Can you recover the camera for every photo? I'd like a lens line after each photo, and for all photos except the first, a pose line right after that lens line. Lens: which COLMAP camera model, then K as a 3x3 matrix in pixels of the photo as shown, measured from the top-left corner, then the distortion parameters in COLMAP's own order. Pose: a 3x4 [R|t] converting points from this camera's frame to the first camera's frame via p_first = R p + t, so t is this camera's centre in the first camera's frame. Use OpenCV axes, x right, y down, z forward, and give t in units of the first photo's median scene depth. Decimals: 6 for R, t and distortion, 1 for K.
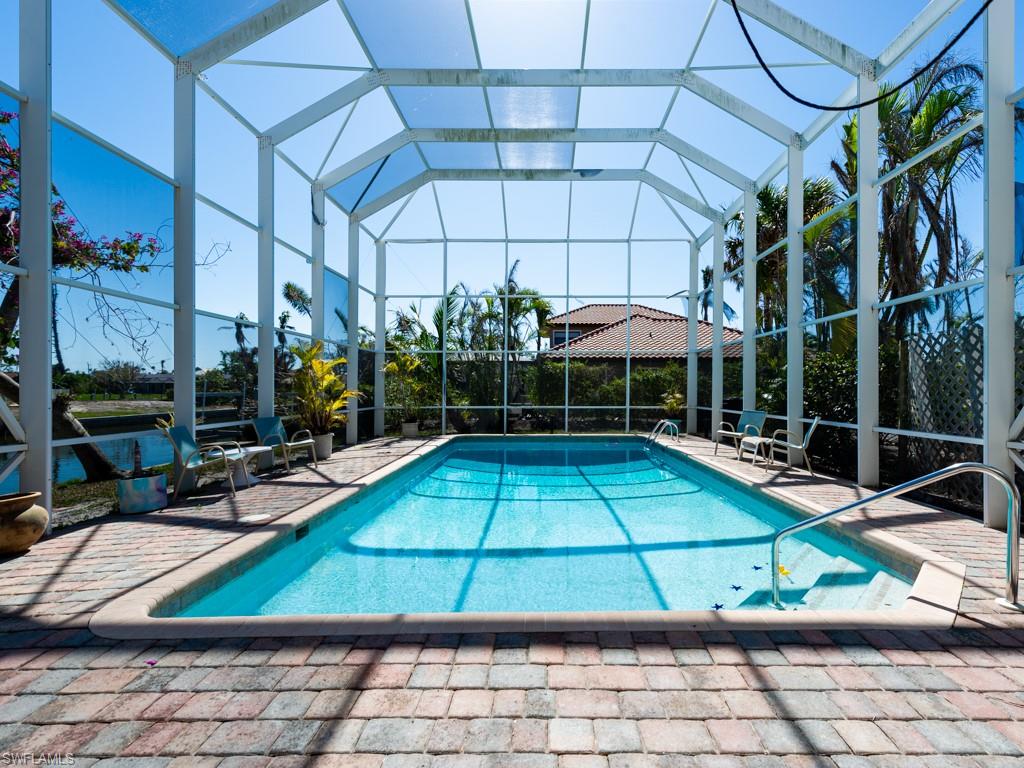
lens RADIAL K [[476.8, 0, 545.6], [0, 476.8, 393.9], [0, 0, 1]] dist [0.003134, -0.000259]
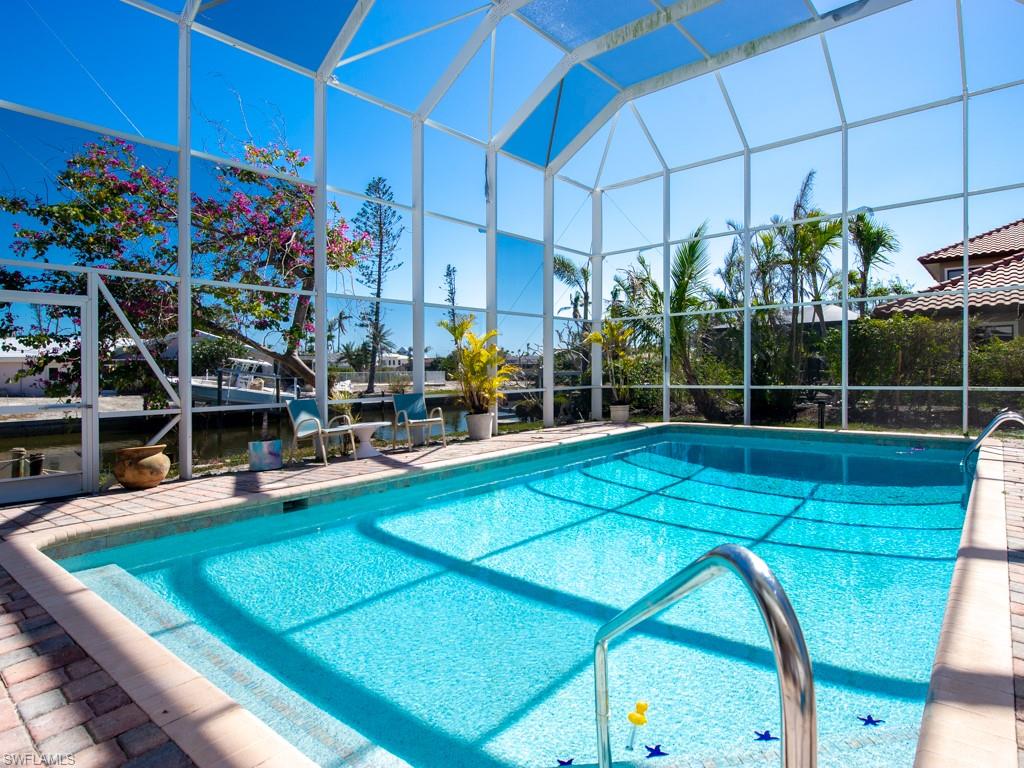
lens RADIAL K [[574.6, 0, 518.2], [0, 574.6, 372.1], [0, 0, 1]] dist [-0.001122, -0.002785]
pose [[0.758344, -0.009827, -0.651781, 0.247783], [0.009085, 0.999949, -0.004505, 0.007602], [0.651792, -0.002505, 0.758394, 0.152301]]
